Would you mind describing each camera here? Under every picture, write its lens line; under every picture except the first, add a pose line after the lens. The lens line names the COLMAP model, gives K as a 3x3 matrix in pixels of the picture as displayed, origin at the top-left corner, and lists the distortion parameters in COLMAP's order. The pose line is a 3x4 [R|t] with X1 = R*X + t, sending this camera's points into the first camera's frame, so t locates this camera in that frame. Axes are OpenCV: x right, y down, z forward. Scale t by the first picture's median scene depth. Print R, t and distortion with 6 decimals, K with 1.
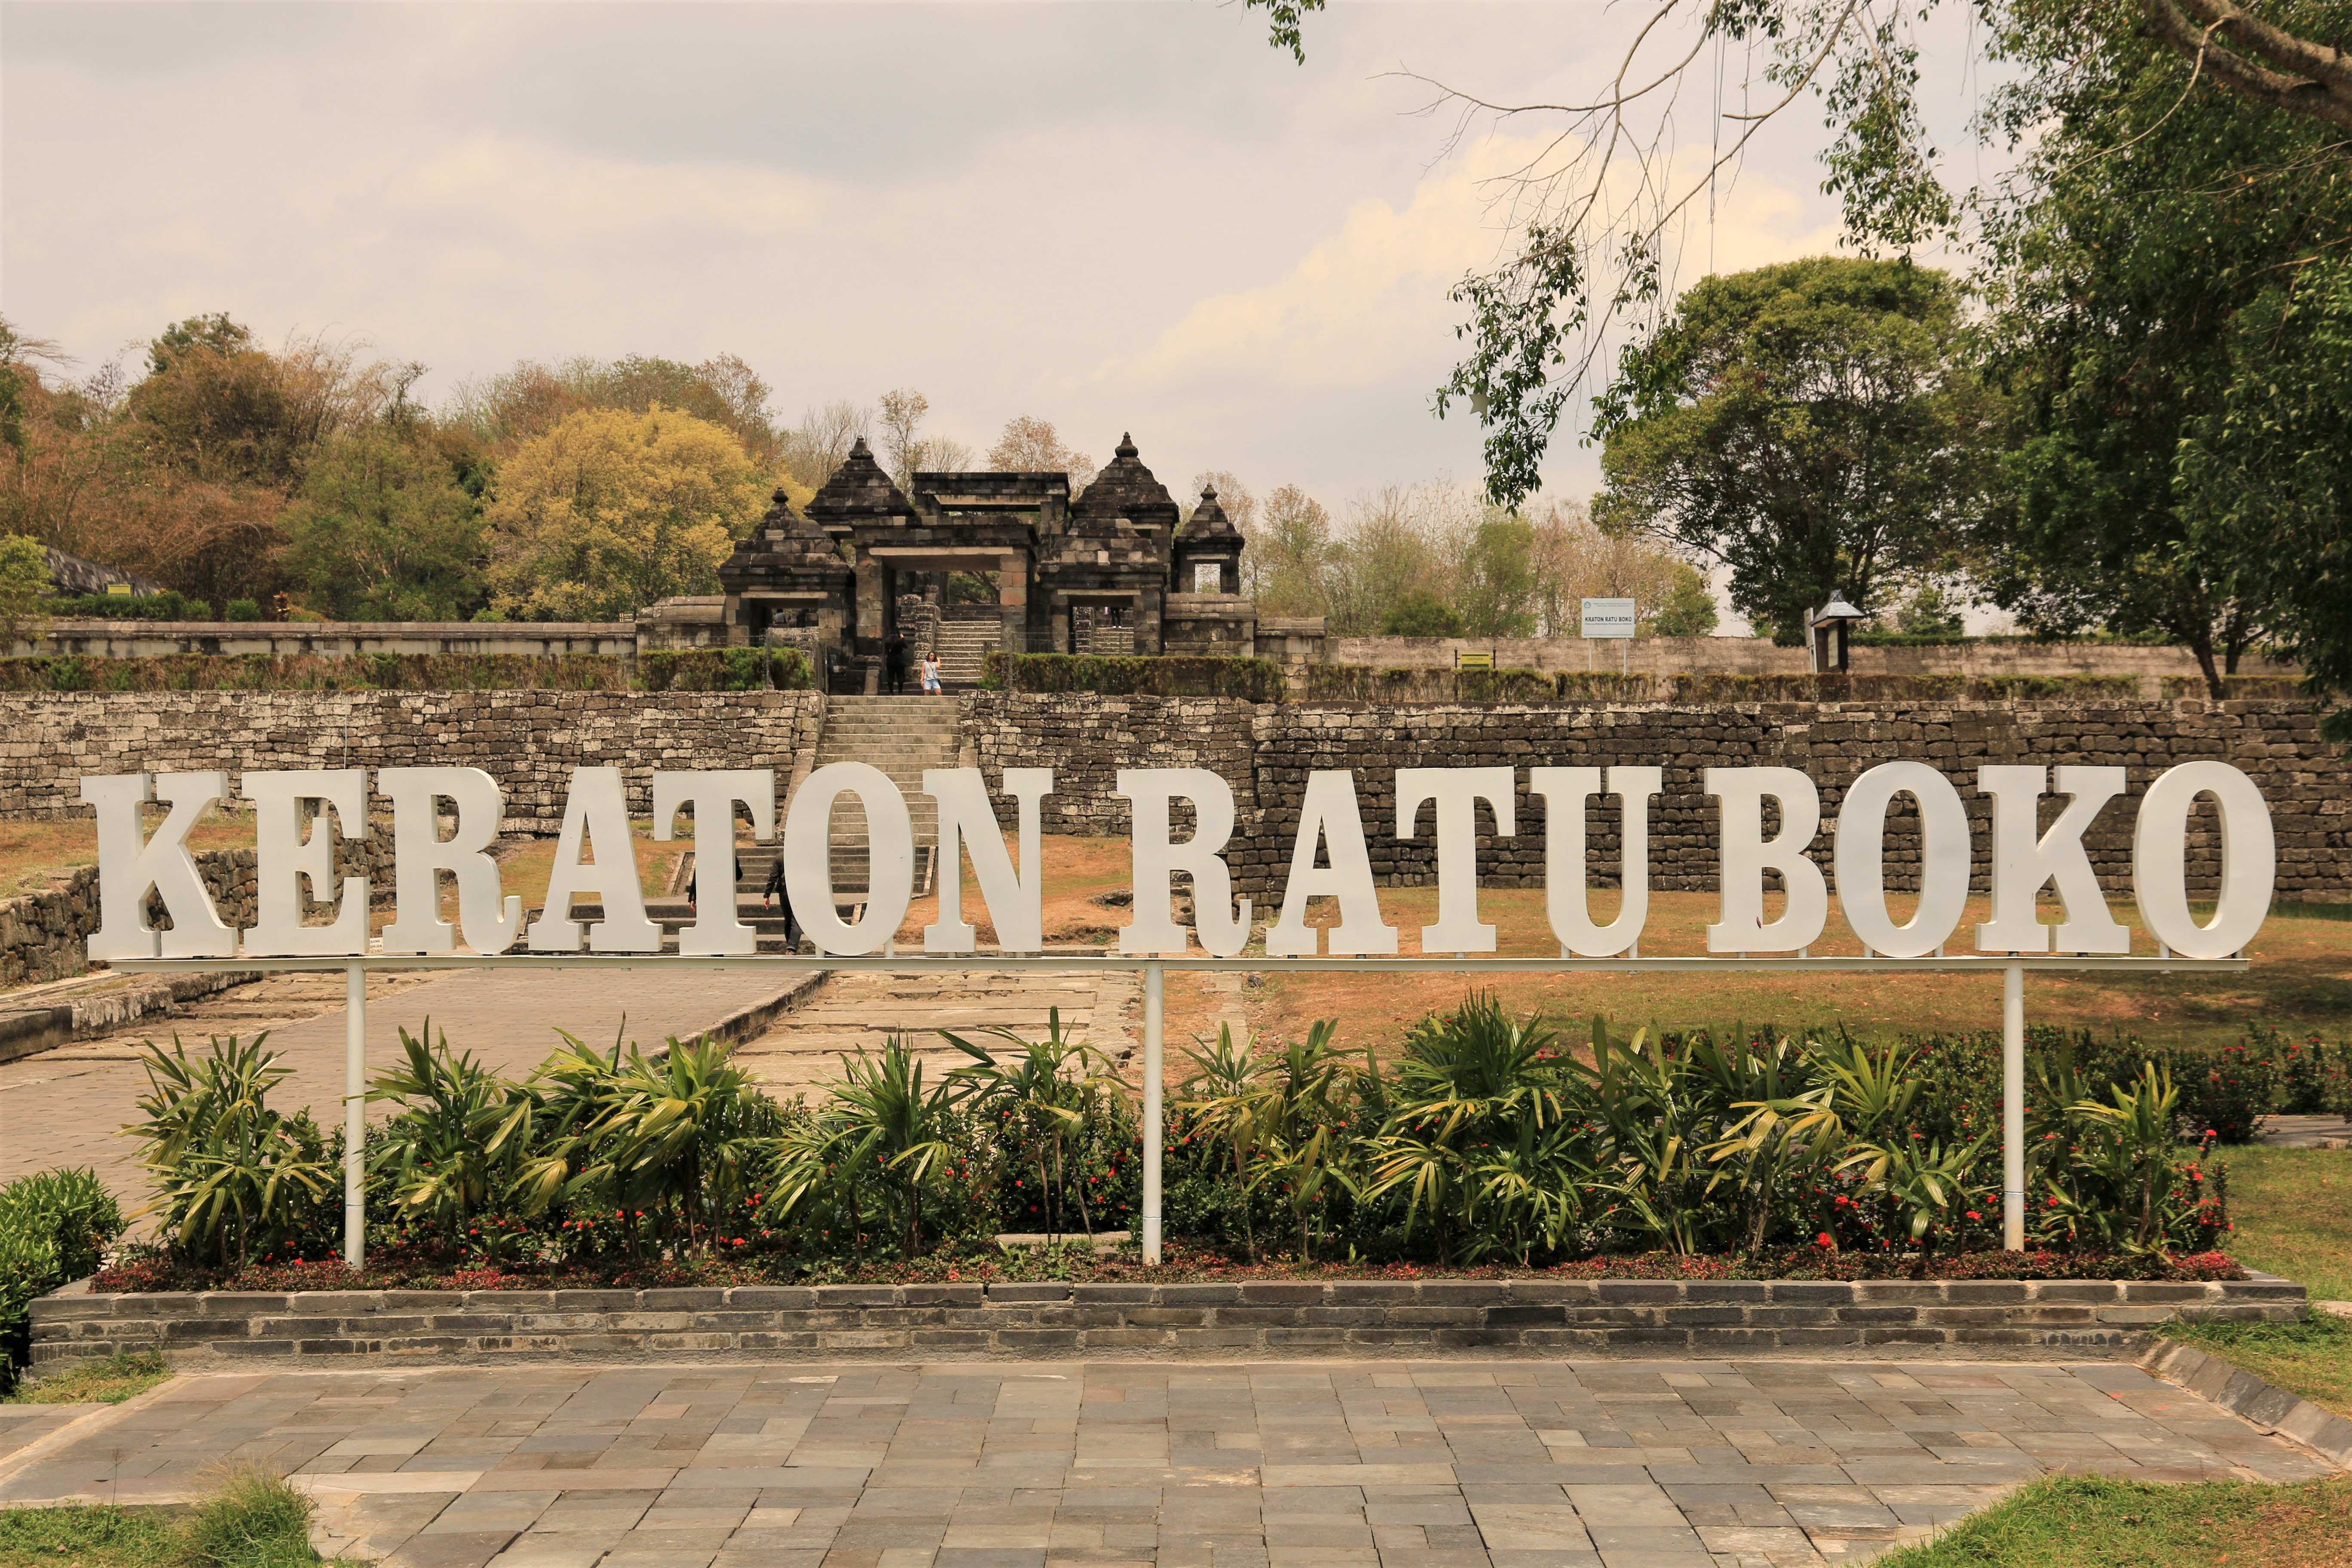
lens RADIAL K [[3471.2, 0, 1176.0], [0, 3471.2, 784.0], [0, 0, 1]] dist [0.001132, 0.000491]
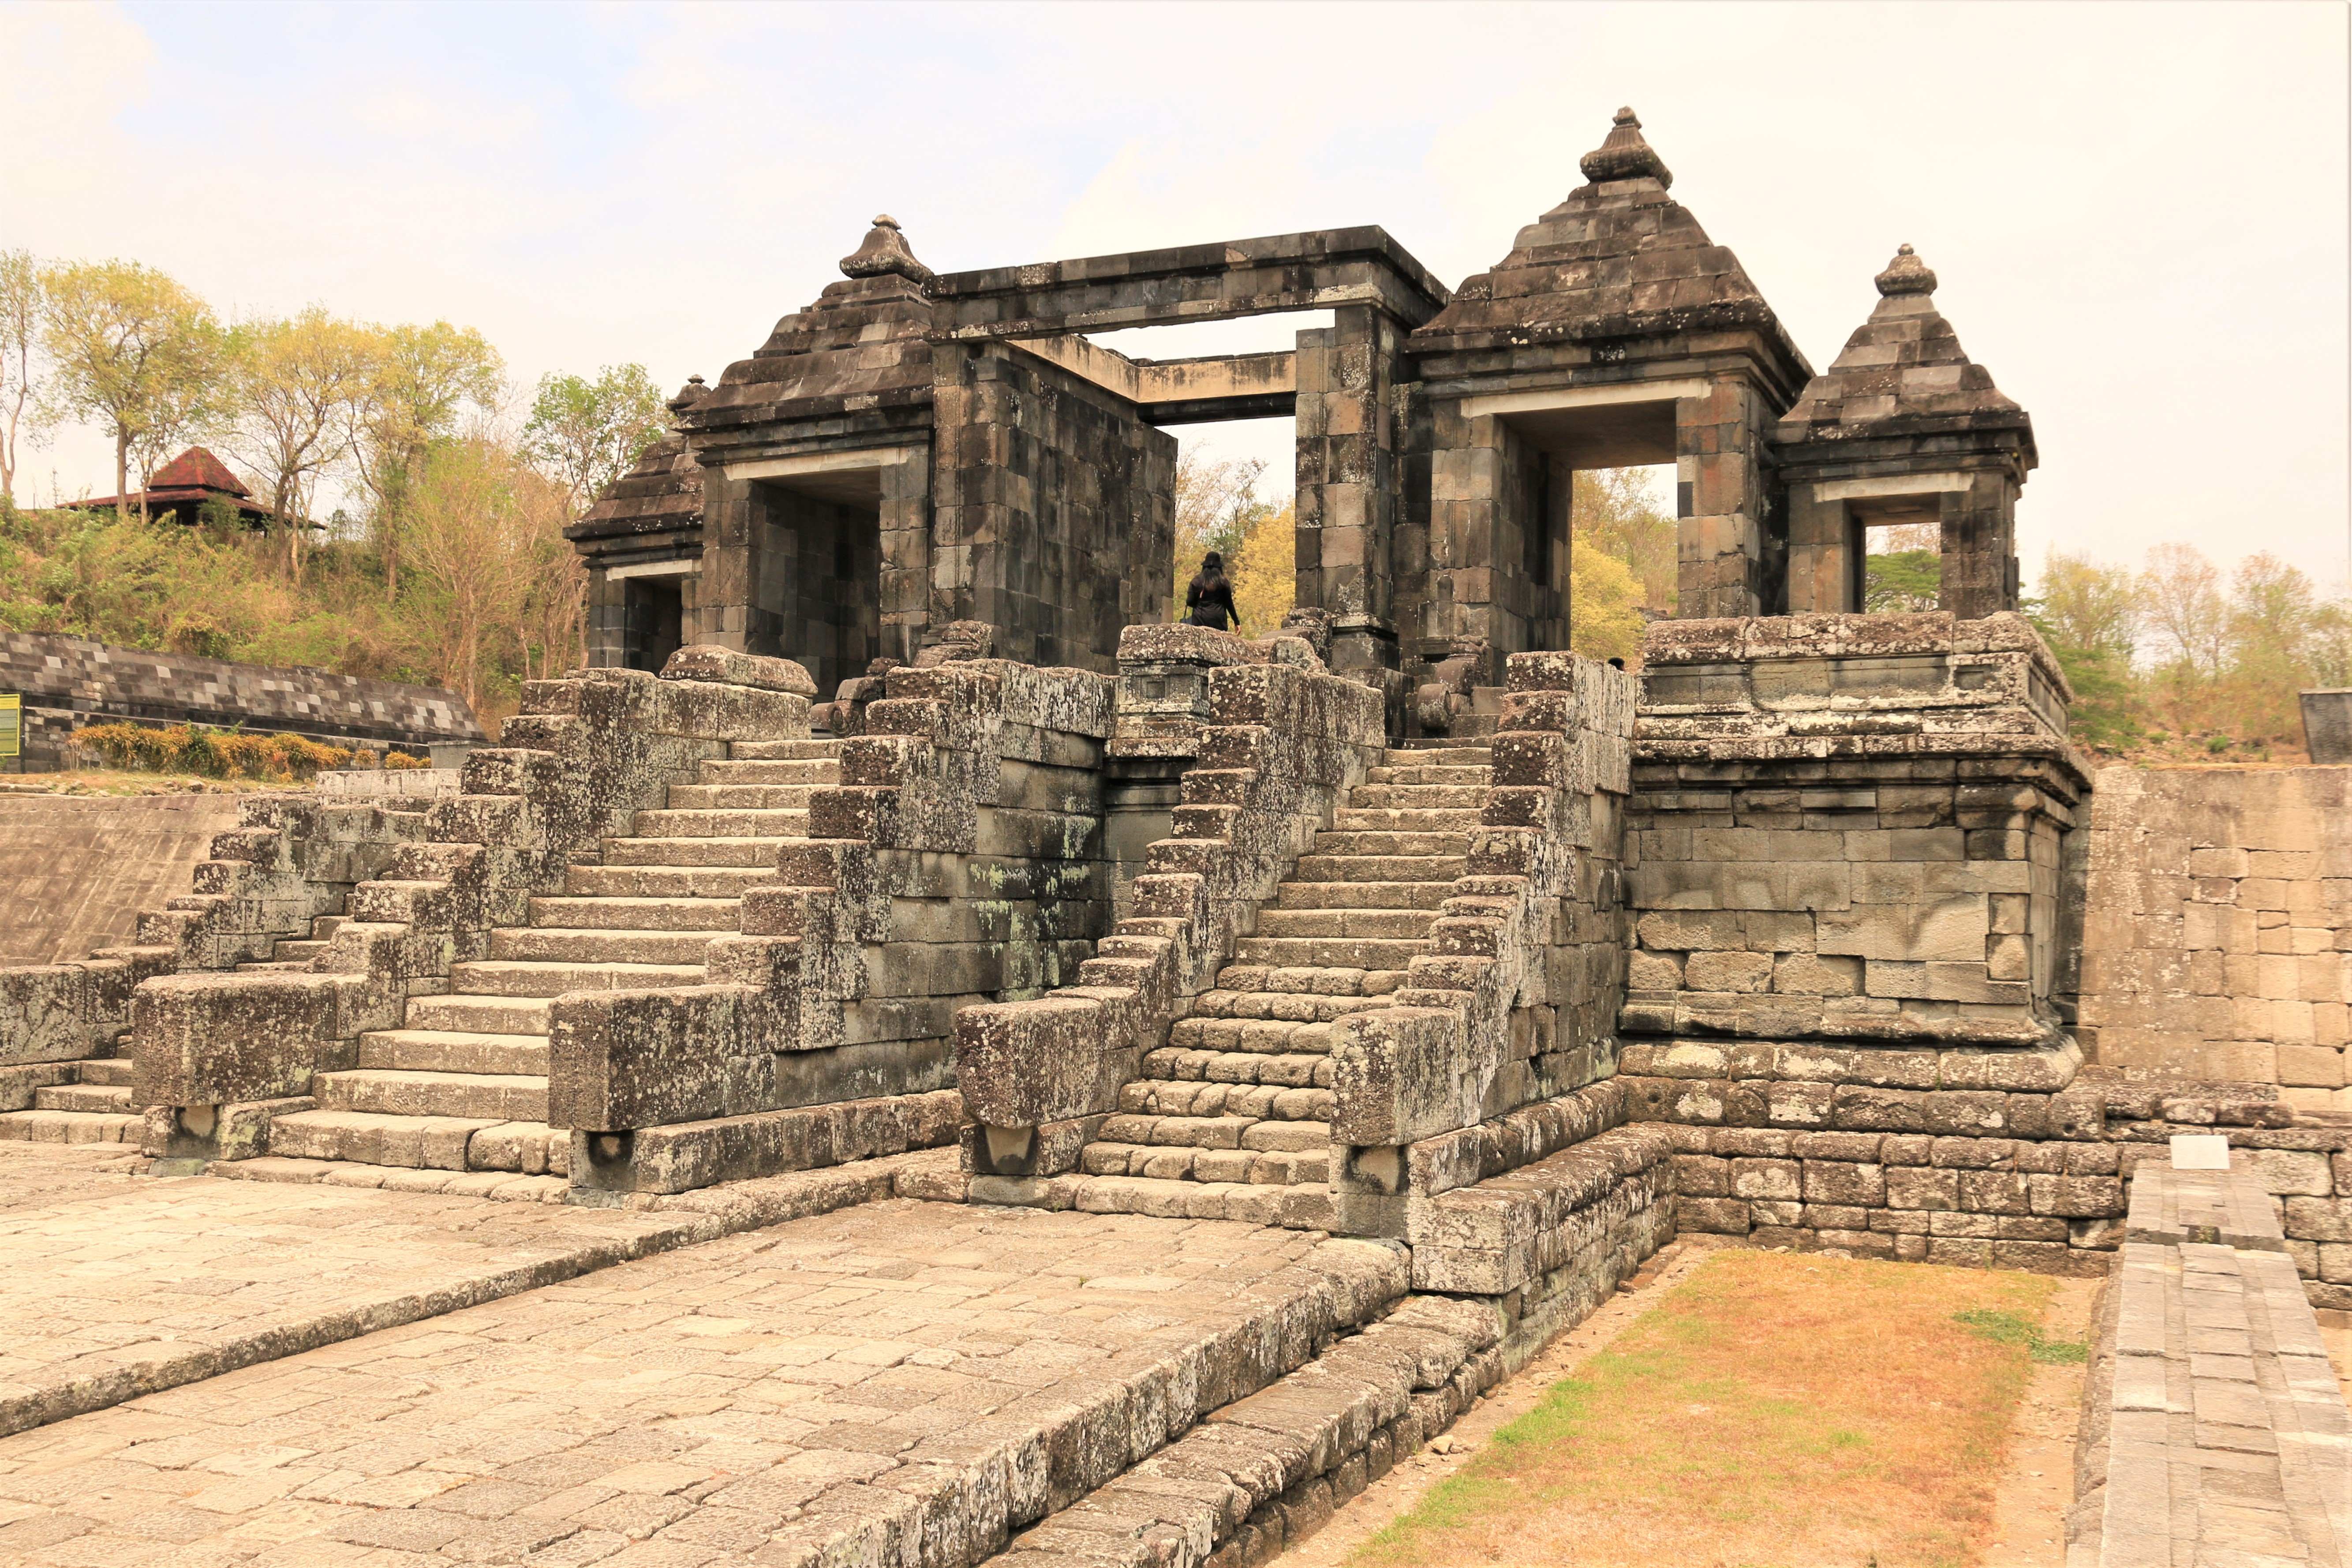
lens RADIAL K [[2374.6, 0, 1176.0], [0, 2374.6, 784.0], [0, 0, 1]] dist [-0.006884, -0.003683]
pose [[0.920851, -0.009245, -0.389806, 0.030329], [0.002094, 0.999822, -0.018765, -0.038019], [0.389910, 0.016464, 0.920706, 0.798213]]
